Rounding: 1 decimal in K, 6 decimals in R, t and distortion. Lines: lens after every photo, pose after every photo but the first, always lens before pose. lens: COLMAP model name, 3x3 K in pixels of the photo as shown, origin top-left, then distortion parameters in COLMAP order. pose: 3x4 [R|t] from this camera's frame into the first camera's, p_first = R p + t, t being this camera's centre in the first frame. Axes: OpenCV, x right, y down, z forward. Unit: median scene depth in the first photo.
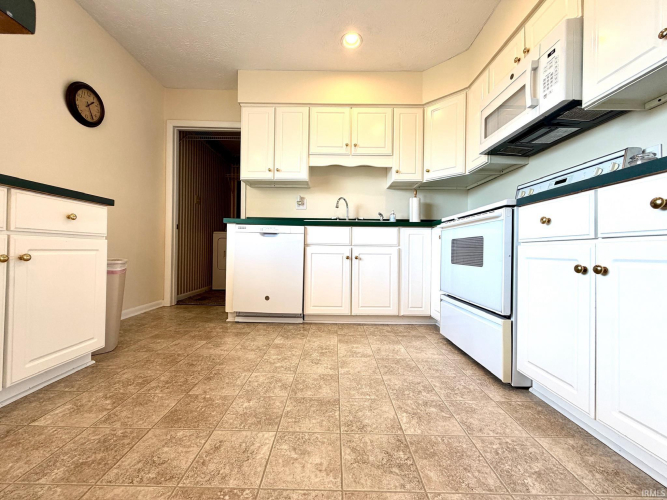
lens RADIAL K [[265.7, 0, 331.9], [0, 265.7, 248.7], [0, 0, 1]] dist [0.000809, -0.000127]
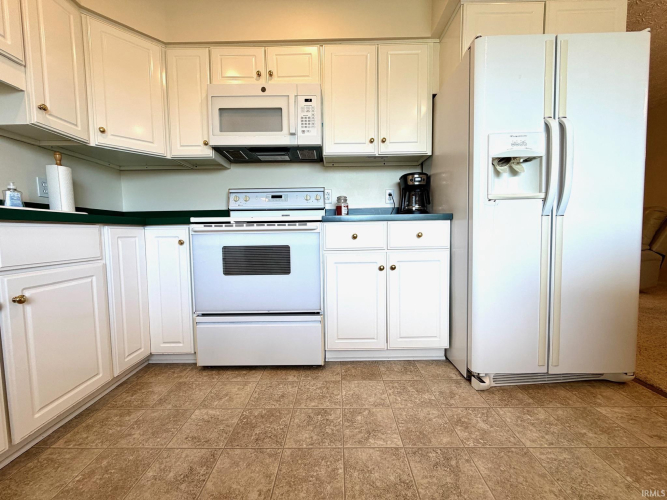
lens RADIAL K [[265.7, 0, 331.8], [0, 265.7, 249.4], [0, 0, 1]] dist [0.000809, -0.000127]
pose [[0.007748, -0.075933, 0.997083, -0.299663], [0.008008, 0.997086, 0.075871, -0.069795], [-0.999938, 0.007397, 0.008334, 0.527141]]
